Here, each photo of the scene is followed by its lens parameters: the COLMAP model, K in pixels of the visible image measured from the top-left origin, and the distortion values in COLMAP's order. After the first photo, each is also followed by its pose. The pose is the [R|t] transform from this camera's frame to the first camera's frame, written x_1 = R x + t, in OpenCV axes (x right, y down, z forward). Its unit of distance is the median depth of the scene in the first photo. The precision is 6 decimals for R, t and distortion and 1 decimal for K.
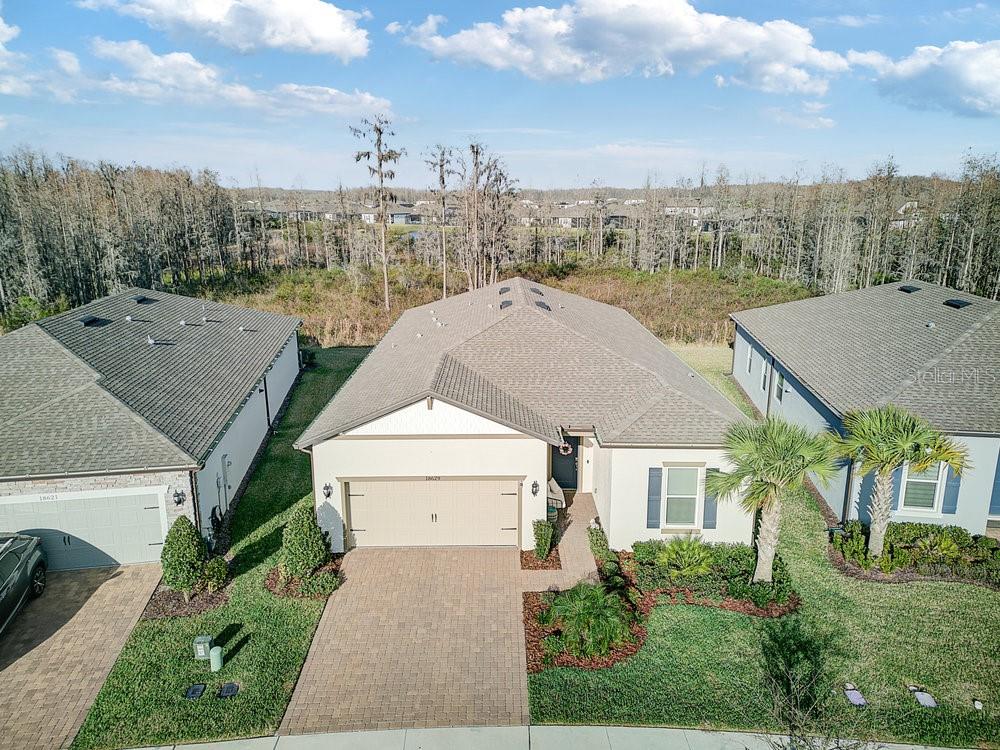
lens RADIAL K [[682.8, 0, 493.4], [0, 682.8, 371.7], [0, 0, 1]] dist [0.155132, -0.128693]
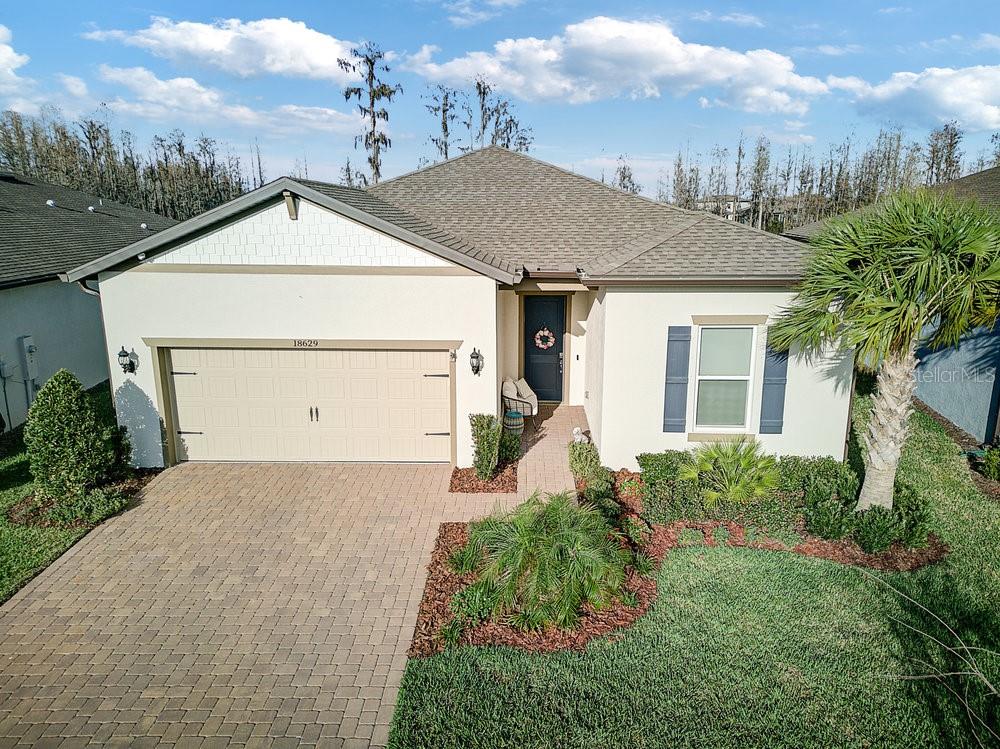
lens RADIAL K [[682.8, 0, 493.4], [0, 682.8, 371.2], [0, 0, 1]] dist [0.155132, -0.128693]
pose [[0.999024, 0.010453, -0.042921, 0.100522], [-0.011466, 0.999660, -0.023418, 0.190538], [0.042662, 0.023888, 0.998804, 0.400869]]
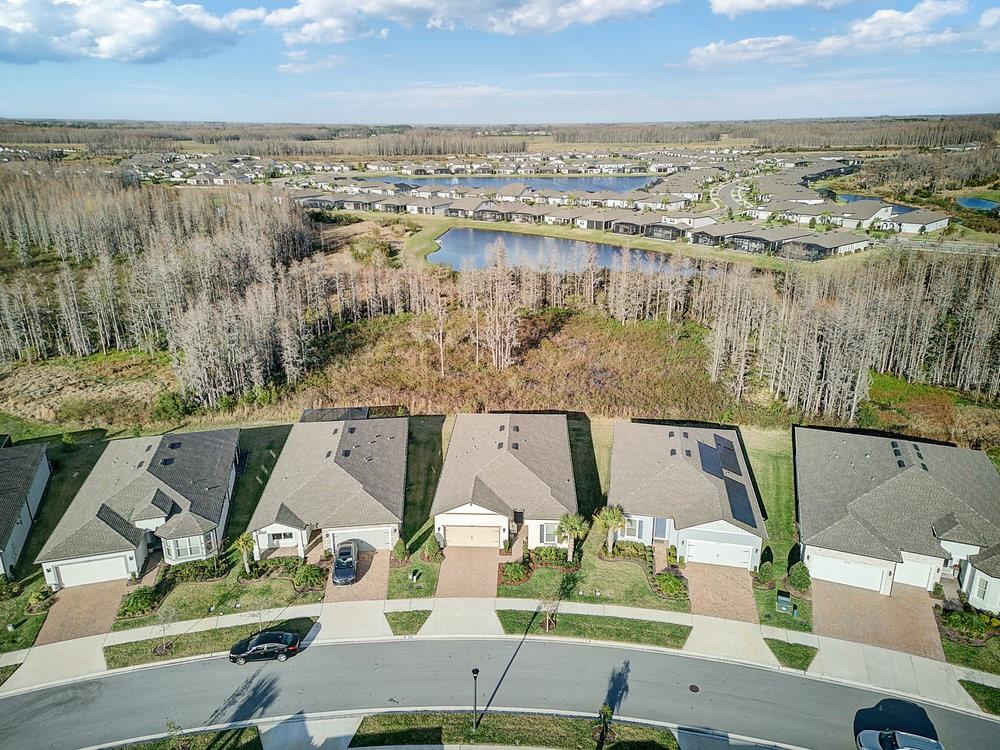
lens RADIAL K [[682.8, 0, 493.4], [0, 682.8, 371.7], [0, 0, 1]] dist [0.155132, -0.128693]
pose [[0.998801, 0.012911, -0.047220, 0.150002], [-0.008108, 0.994902, 0.100518, -0.864323], [0.048277, -0.100015, 0.993814, -2.054888]]
